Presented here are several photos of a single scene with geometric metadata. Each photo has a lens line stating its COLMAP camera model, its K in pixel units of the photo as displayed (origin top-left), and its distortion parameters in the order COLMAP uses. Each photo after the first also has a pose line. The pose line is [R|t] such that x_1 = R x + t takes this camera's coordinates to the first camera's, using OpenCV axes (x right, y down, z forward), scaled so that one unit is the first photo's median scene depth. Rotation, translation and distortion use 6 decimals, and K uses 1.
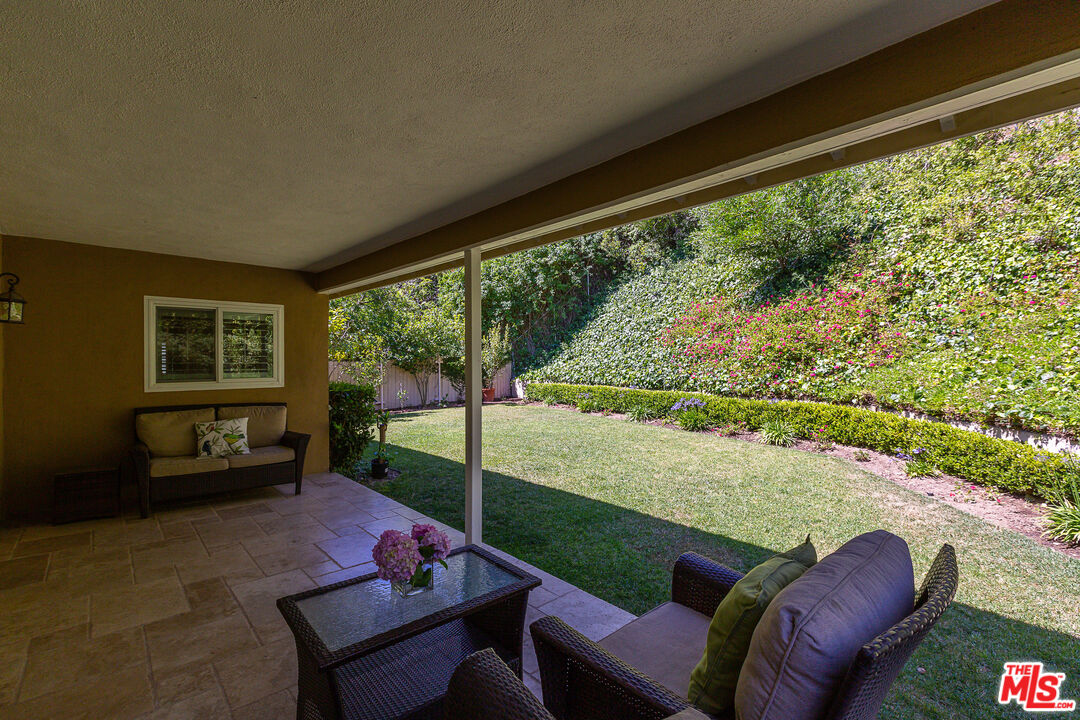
lens RADIAL K [[462.1, 0, 540.0], [0, 462.1, 360.0], [0, 0, 1]] dist [0.002210, 0.000439]
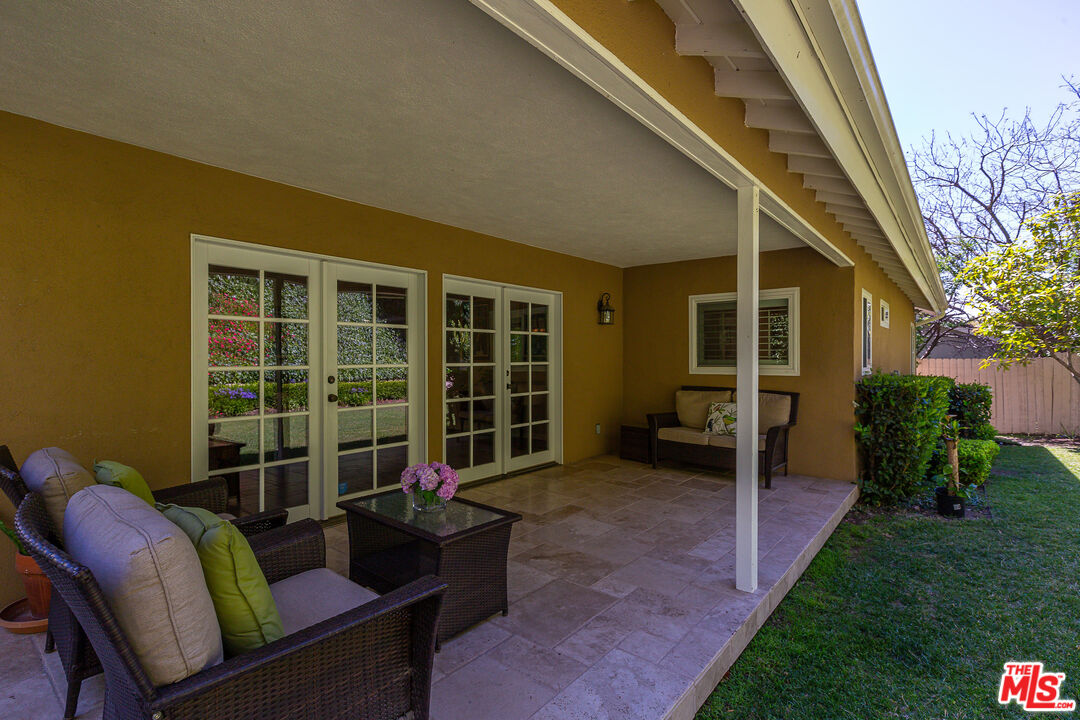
lens RADIAL K [[521.1, 0, 548.6], [0, 521.1, 364.3], [0, 0, 1]] dist [0.000994, 0.000129]
pose [[0.166432, 0.017953, -0.985890, 0.454932], [0.002410, 0.999824, 0.018613, 0.017178], [0.986050, -0.005474, 0.166359, 0.393398]]
